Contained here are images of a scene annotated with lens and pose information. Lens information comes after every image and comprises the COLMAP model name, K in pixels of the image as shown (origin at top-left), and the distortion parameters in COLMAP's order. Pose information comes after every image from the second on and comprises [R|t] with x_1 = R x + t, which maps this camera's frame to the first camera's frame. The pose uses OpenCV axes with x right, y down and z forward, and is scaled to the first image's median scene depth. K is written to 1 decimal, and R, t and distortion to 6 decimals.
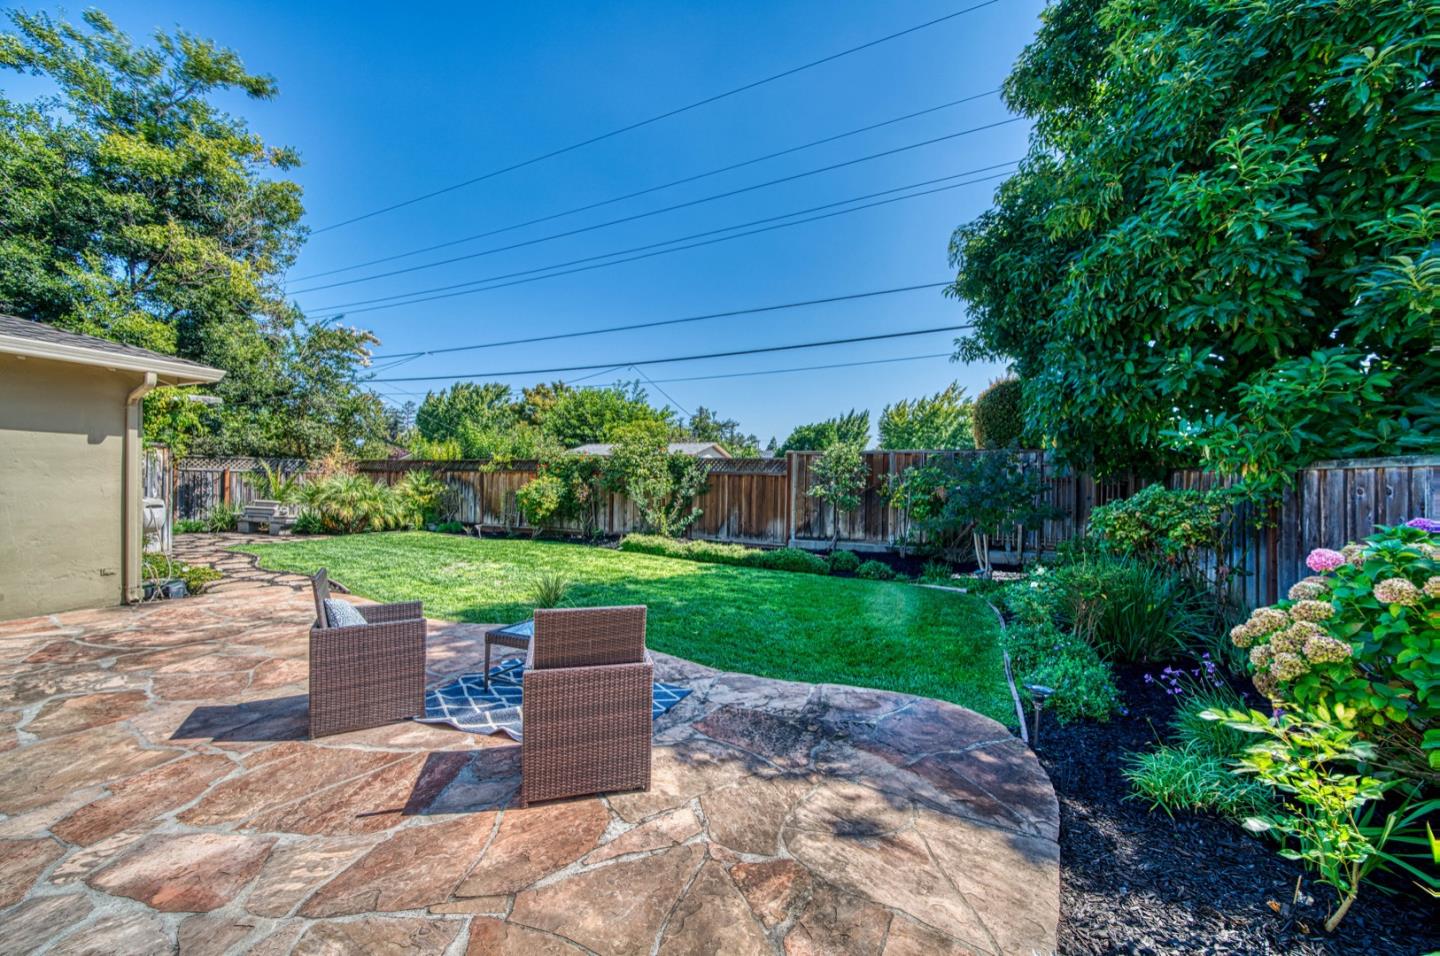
lens RADIAL K [[536.8, 0, 724.5], [0, 536.8, 485.0], [0, 0, 1]] dist [-0.019950, 0.001913]
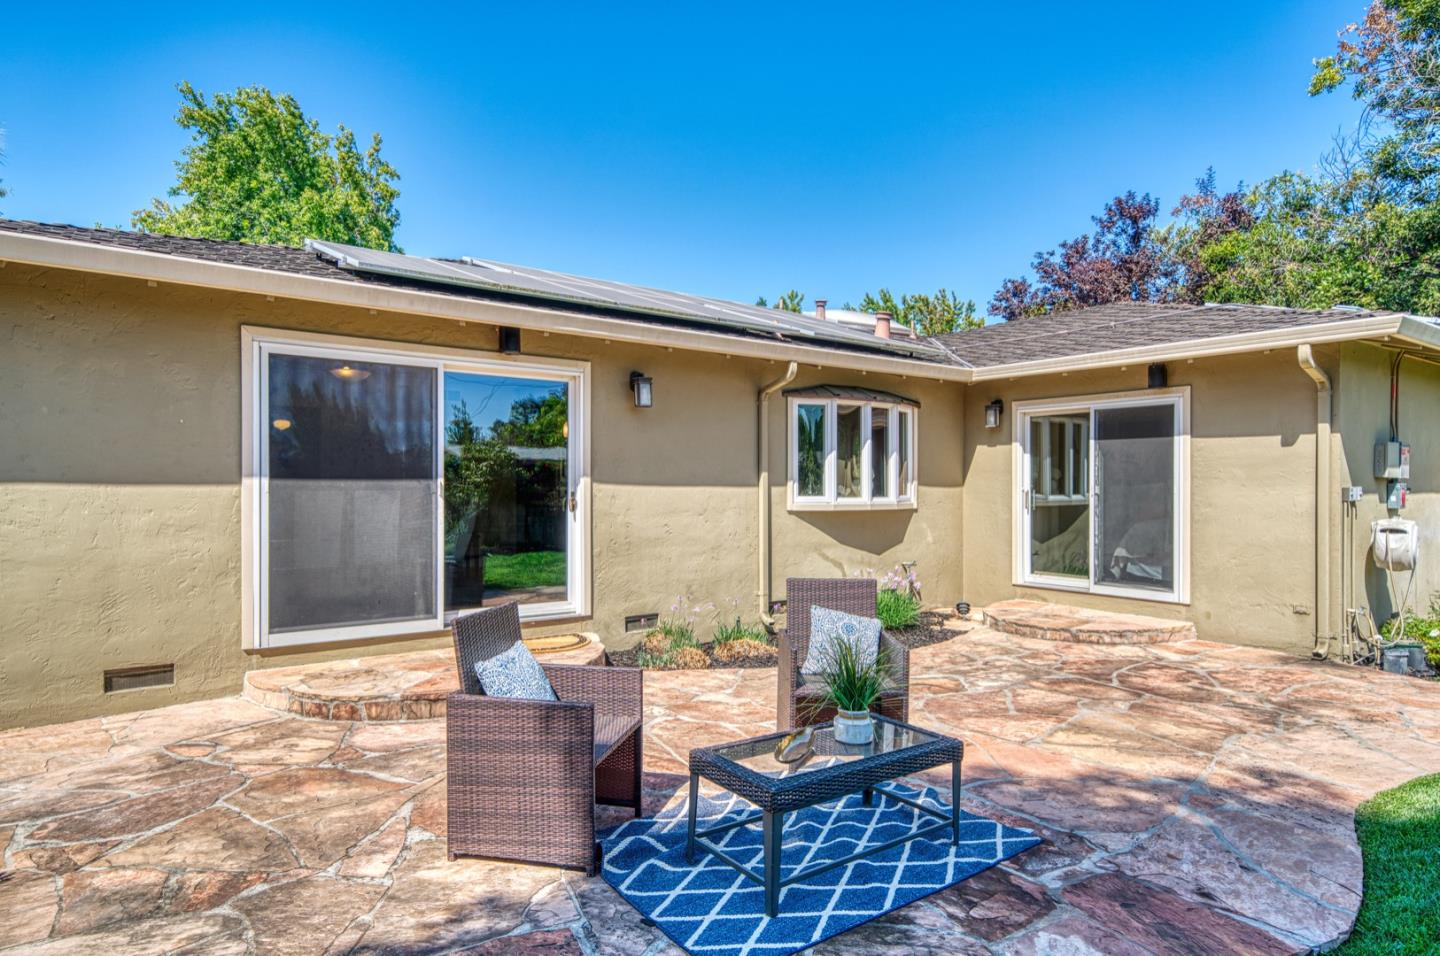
lens RADIAL K [[826.2, 0, 722.3], [0, 826.2, 492.9], [0, 0, 1]] dist [0.022869, -0.000145]
pose [[-0.494223, -0.012247, -0.869249, 0.356585], [-0.020483, 0.999787, -0.002441, 0.014708], [0.869094, 0.016598, -0.494369, 0.950870]]
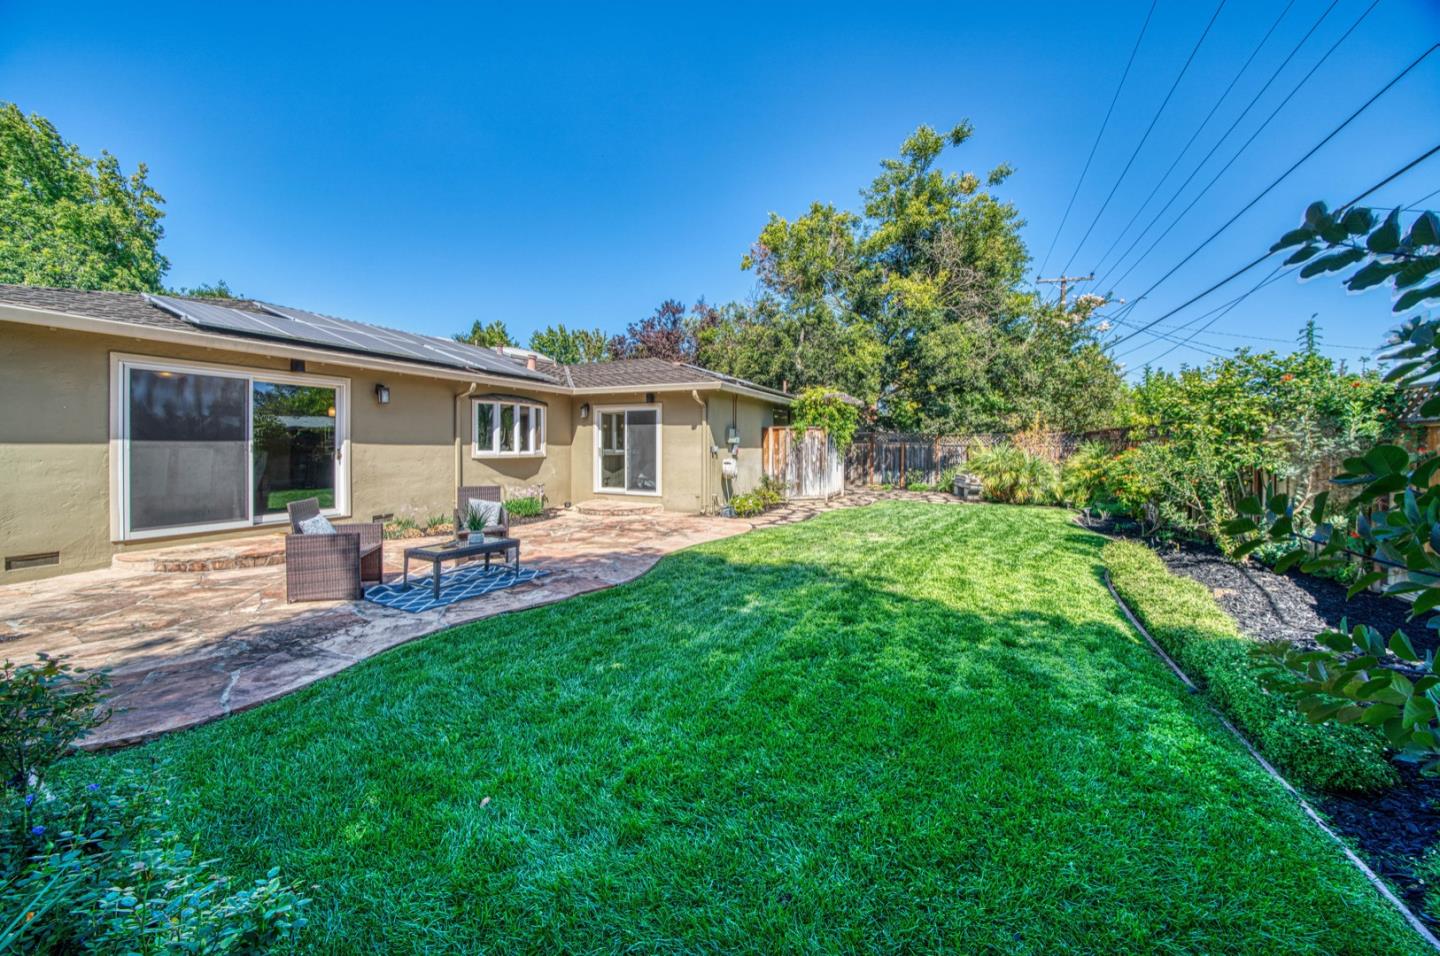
lens RADIAL K [[502.2, 0, 712.9], [0, 502.2, 450.9], [0, 0, 1]] dist [-0.022078, 0.002011]
pose [[-0.032916, -0.008539, -0.999422, 0.781038], [-0.015008, 0.999855, -0.008049, 0.016418], [0.999345, 0.014734, -0.033039, 1.260226]]
